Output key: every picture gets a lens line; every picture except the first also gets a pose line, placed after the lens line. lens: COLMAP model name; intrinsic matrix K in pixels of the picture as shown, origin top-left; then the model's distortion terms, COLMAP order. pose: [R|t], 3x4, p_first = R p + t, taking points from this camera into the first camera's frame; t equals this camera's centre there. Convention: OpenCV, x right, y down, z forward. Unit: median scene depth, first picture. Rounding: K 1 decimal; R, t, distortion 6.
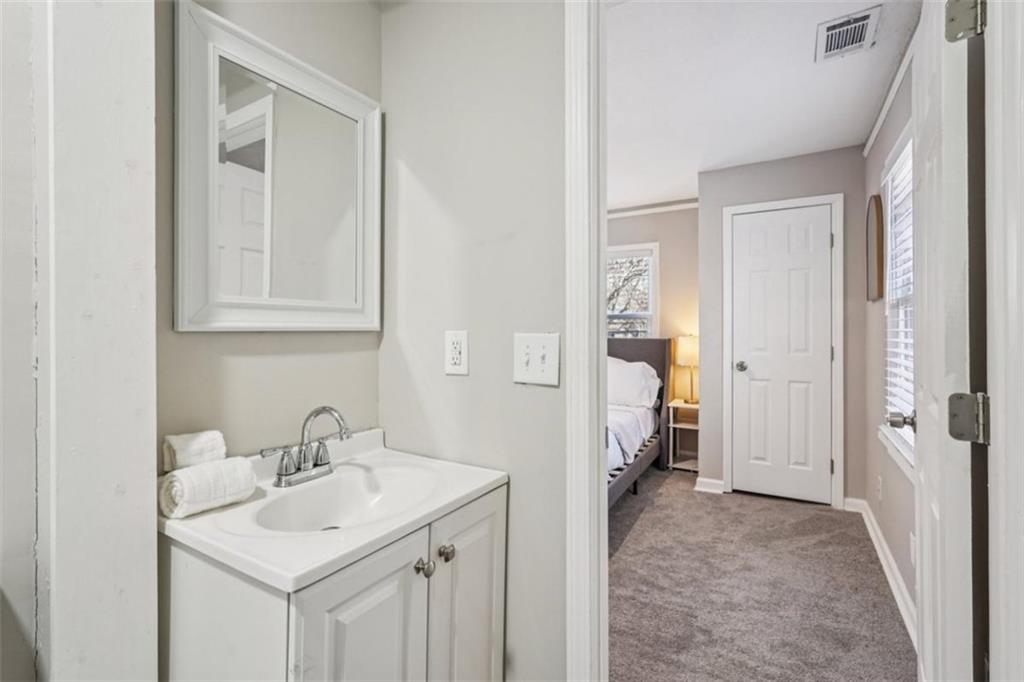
lens RADIAL K [[456.8, 0, 517.8], [0, 456.8, 331.4], [0, 0, 1]] dist [-0.012319, 0.006361]
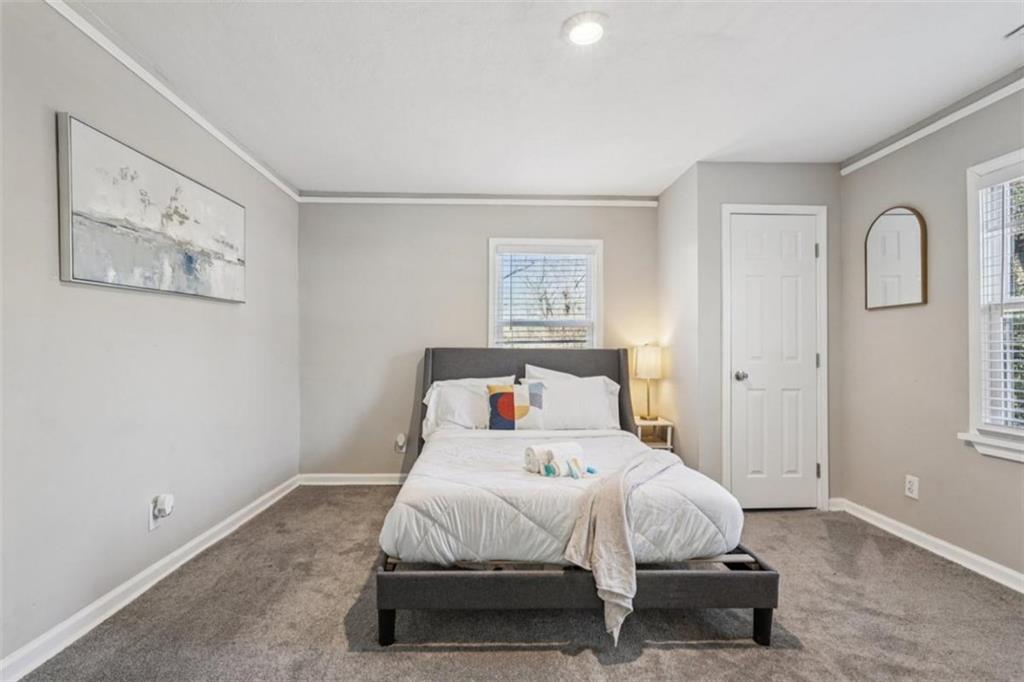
lens RADIAL K [[456.8, 0, 497.7], [0, 456.8, 348.7], [0, 0, 1]] dist [-0.012319, 0.006361]
pose [[0.847369, 0.000619, 0.531003, -0.552955], [0.000541, 0.999998, -0.002028, 0.027922], [-0.531004, 0.002006, 0.847367, 0.604211]]
